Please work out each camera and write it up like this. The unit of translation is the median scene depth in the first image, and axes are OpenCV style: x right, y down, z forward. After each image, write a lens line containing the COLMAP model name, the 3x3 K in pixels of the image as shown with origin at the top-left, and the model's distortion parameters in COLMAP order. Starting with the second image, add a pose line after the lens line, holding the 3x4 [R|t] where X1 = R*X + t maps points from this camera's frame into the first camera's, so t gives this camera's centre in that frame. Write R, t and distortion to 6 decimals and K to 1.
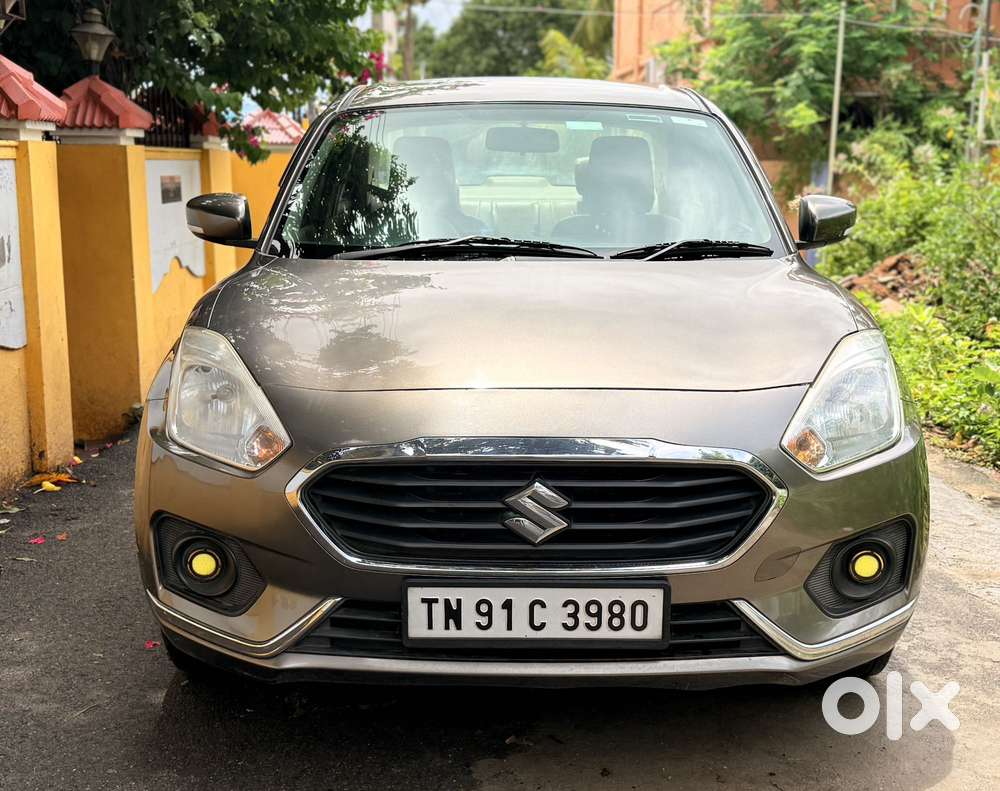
lens RADIAL K [[1573.9, 0, 501.0], [0, 1573.9, 393.5], [0, 0, 1]] dist [0.140589, -0.145388]
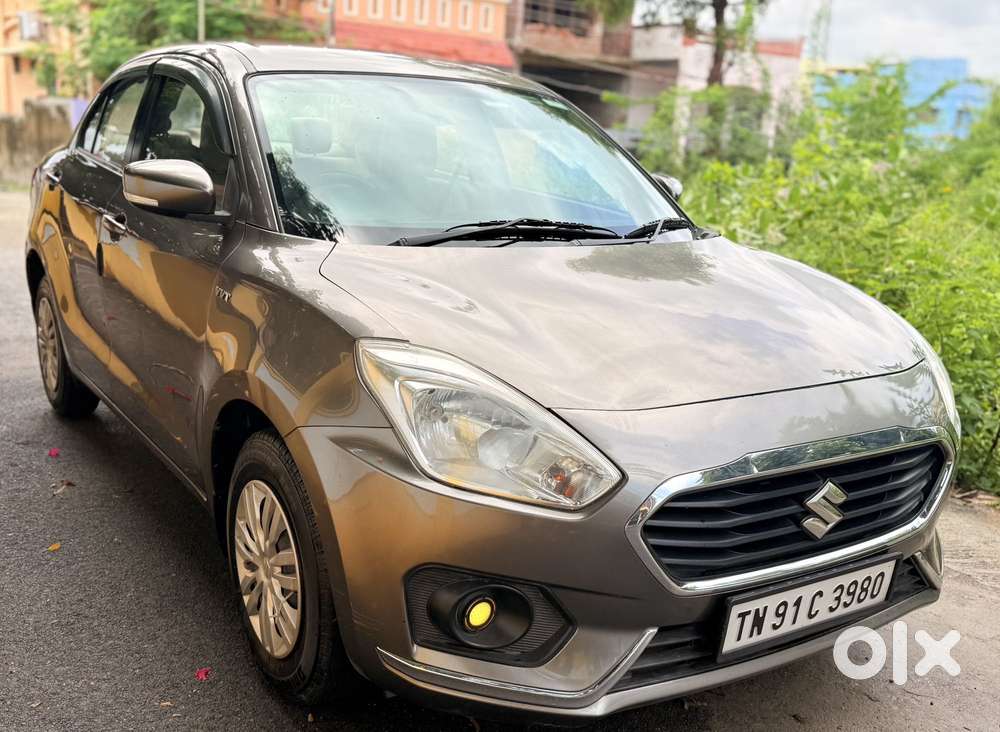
lens RADIAL K [[1049.6, 0, 495.2], [0, 1049.6, 373.4], [0, 0, 1]] dist [0.126441, -0.245842]
pose [[0.827504, -0.093425, 0.553632, -0.525150], [0.034521, 0.992659, 0.115913, -0.100100], [-0.560397, -0.076806, 0.824655, 0.547932]]
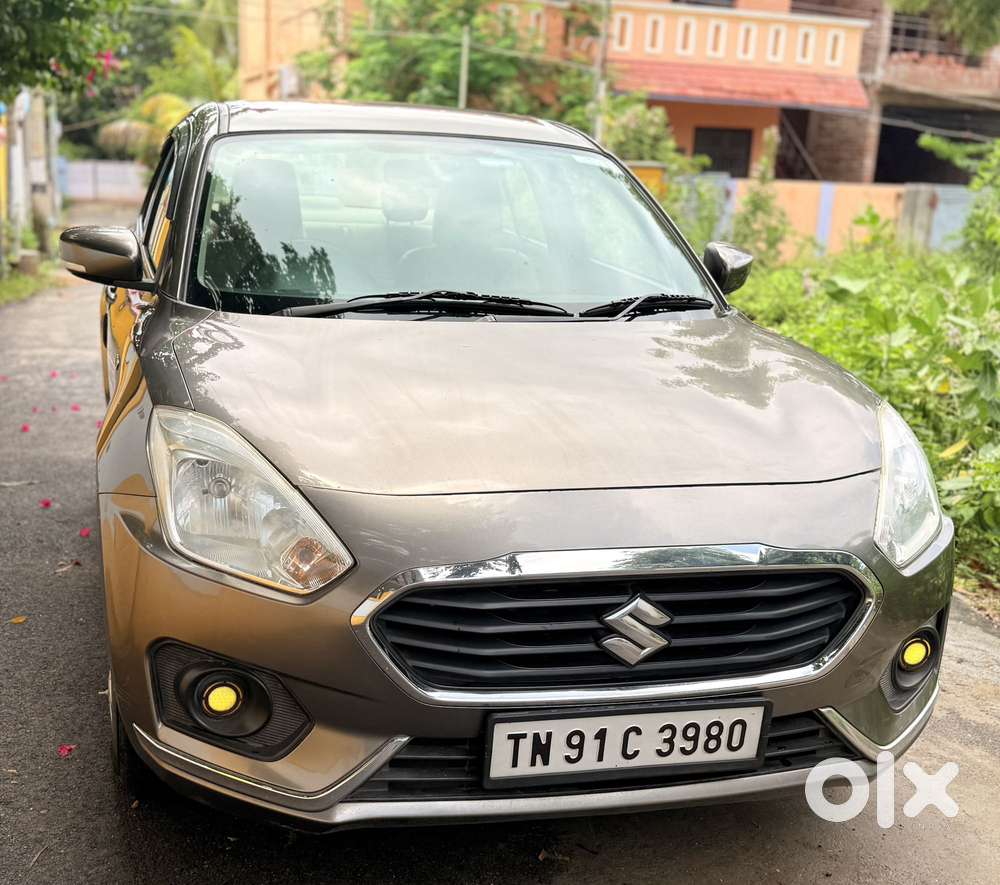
lens RADIAL K [[1343.7, 0, 456.6], [0, 1343.7, 470.4], [0, 0, 1]] dist [0.150857, -0.416516]
pose [[0.965364, -0.025562, 0.259651, -0.265586], [0.003784, 0.996456, 0.084032, -0.077302], [-0.260879, -0.080139, 0.962039, 0.301642]]
